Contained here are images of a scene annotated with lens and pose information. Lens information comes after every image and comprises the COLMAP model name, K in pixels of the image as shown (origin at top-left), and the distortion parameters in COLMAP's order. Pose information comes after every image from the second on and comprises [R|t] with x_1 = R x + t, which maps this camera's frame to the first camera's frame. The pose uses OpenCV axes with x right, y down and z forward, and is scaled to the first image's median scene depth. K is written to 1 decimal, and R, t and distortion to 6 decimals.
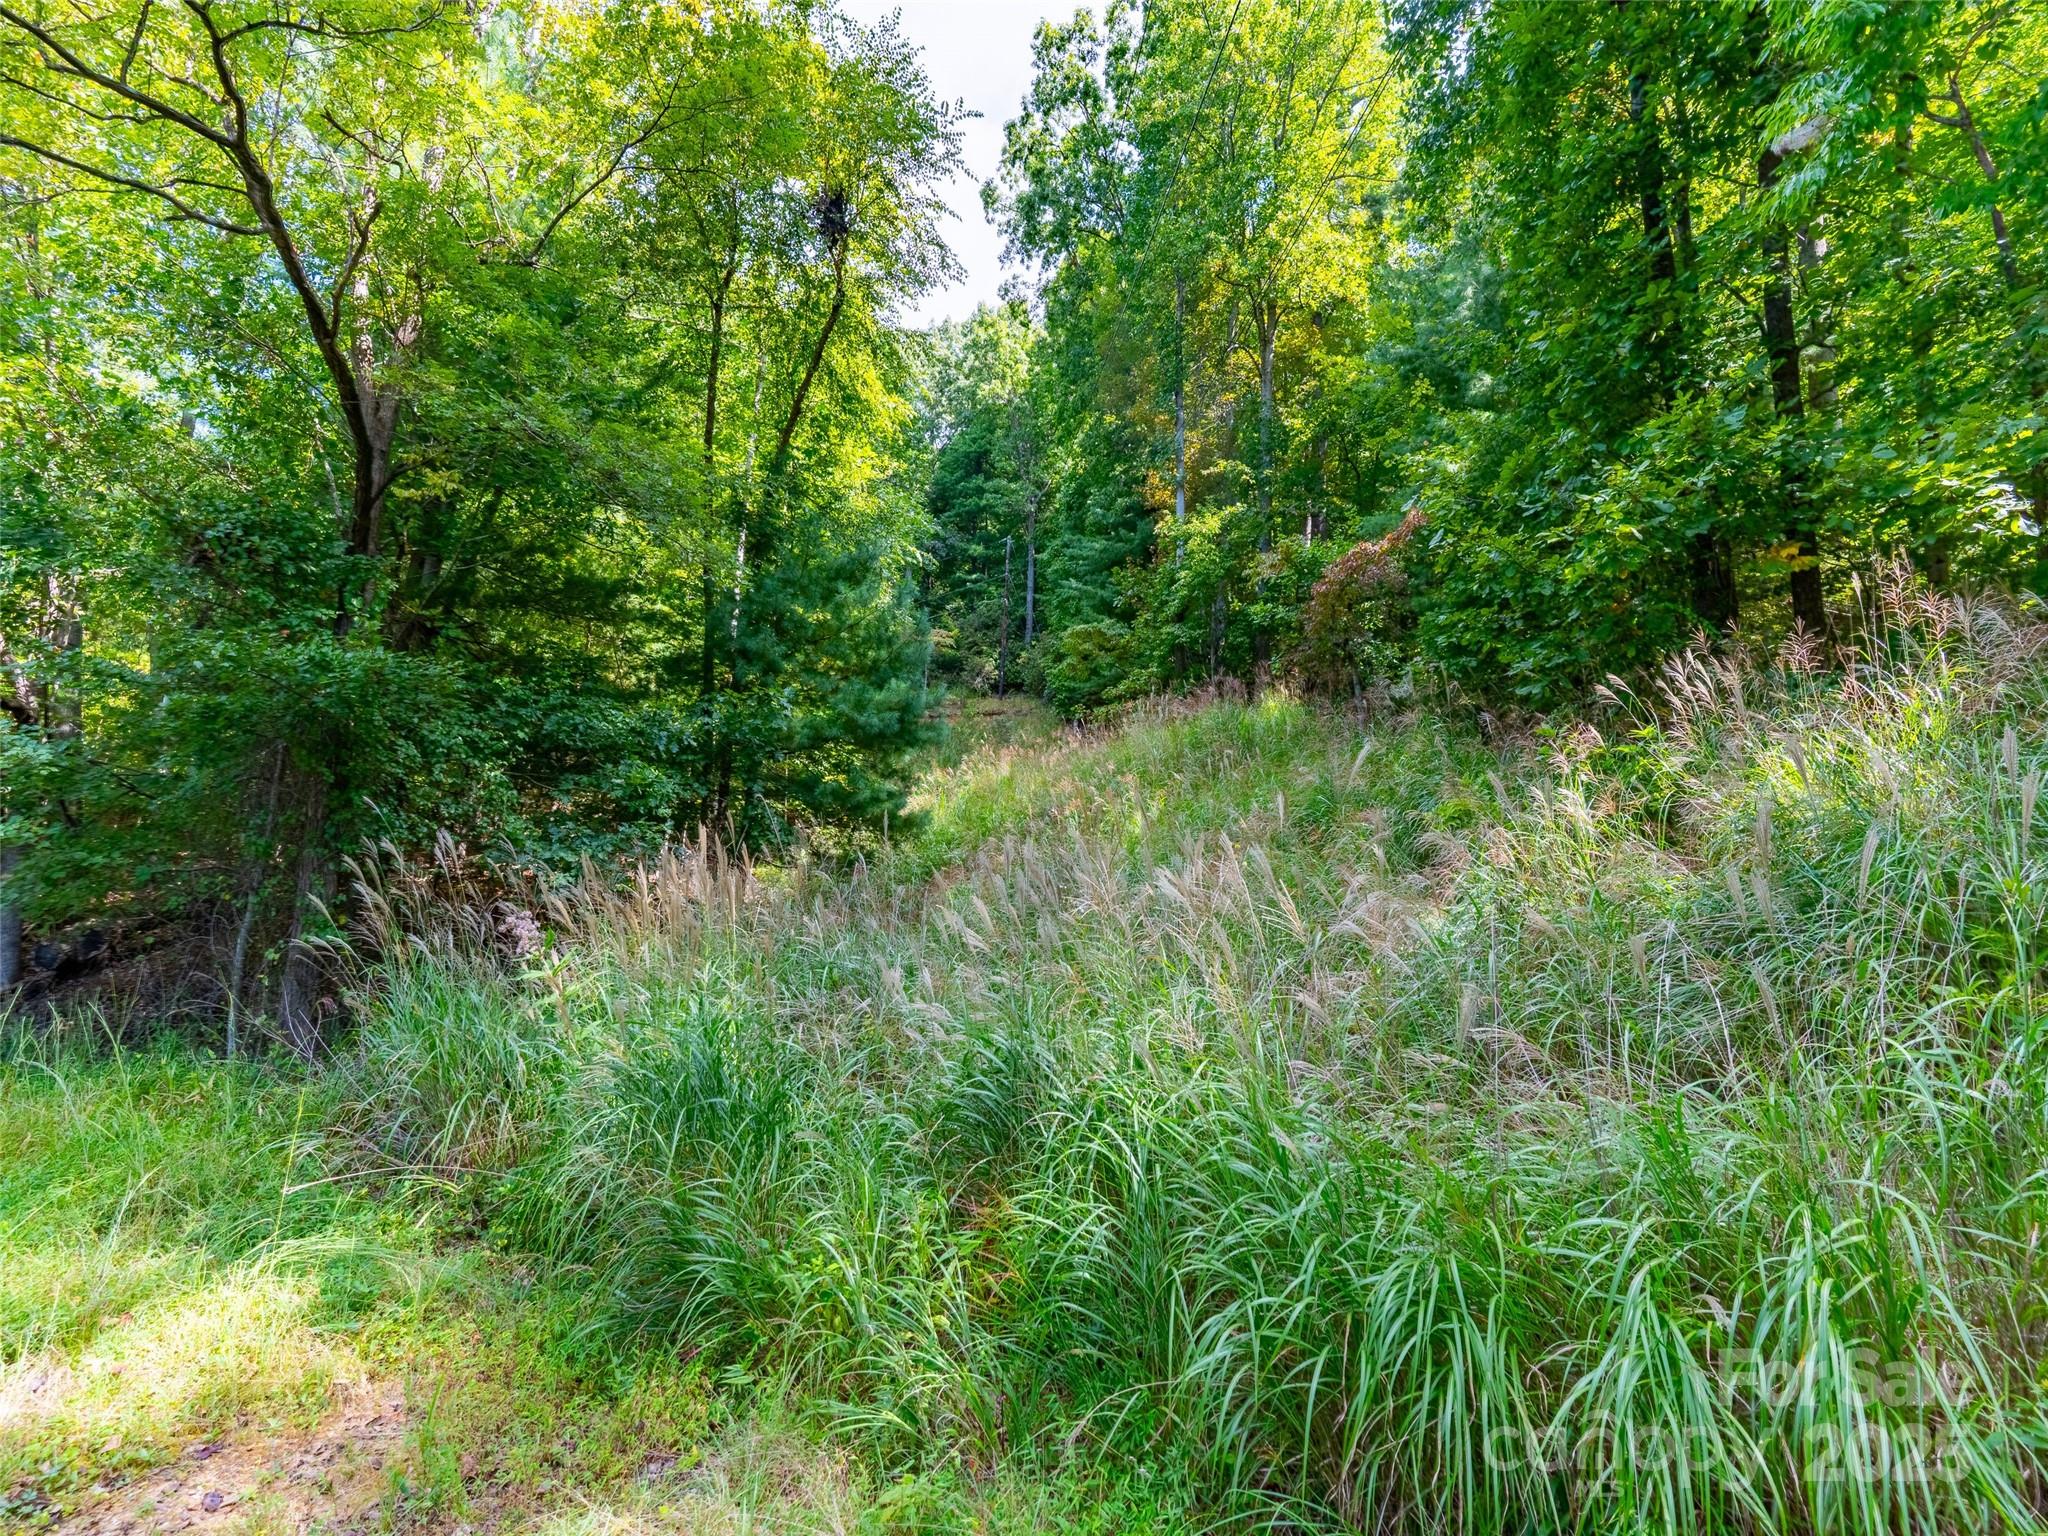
lens RADIAL K [[1010.4, 0, 1024.0], [0, 1010.4, 768.0], [0, 0, 1]] dist [-0.000072, 0.000026]
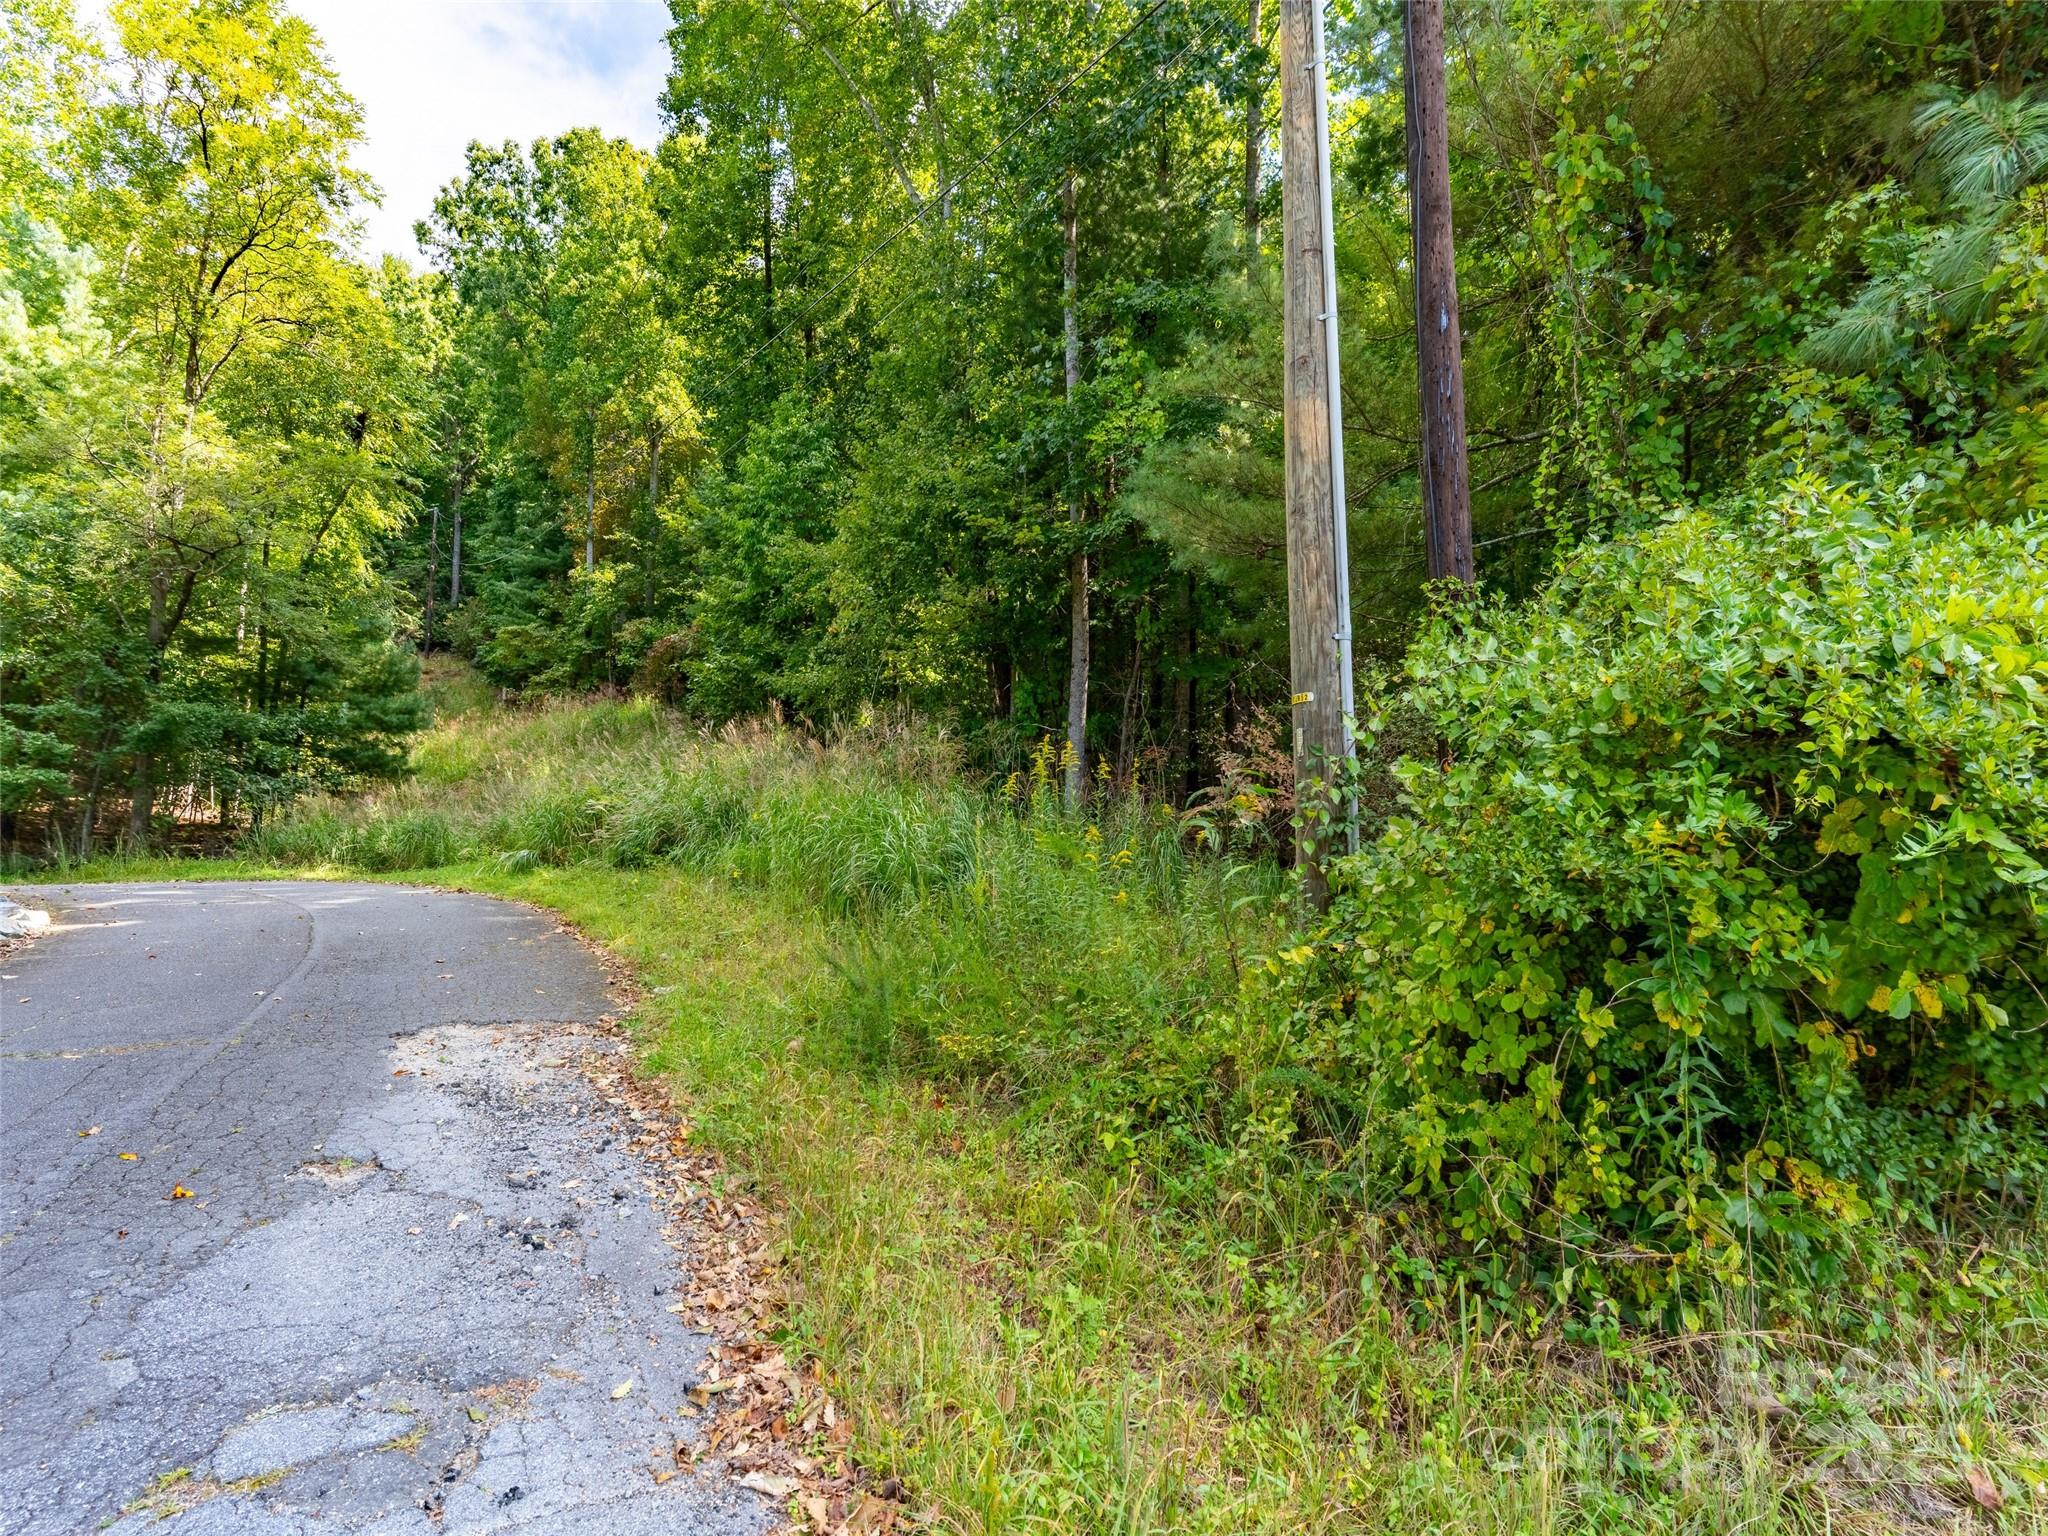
lens RADIAL K [[1062.0, 0, 1024.0], [0, 1062.0, 768.0], [0, 0, 1]] dist [0.003236, 0.000247]
pose [[0.871474, -0.005010, 0.490416, -0.055429], [-0.021782, 0.998566, 0.048909, -0.042423], [-0.489958, -0.053306, 0.870115, -0.699133]]
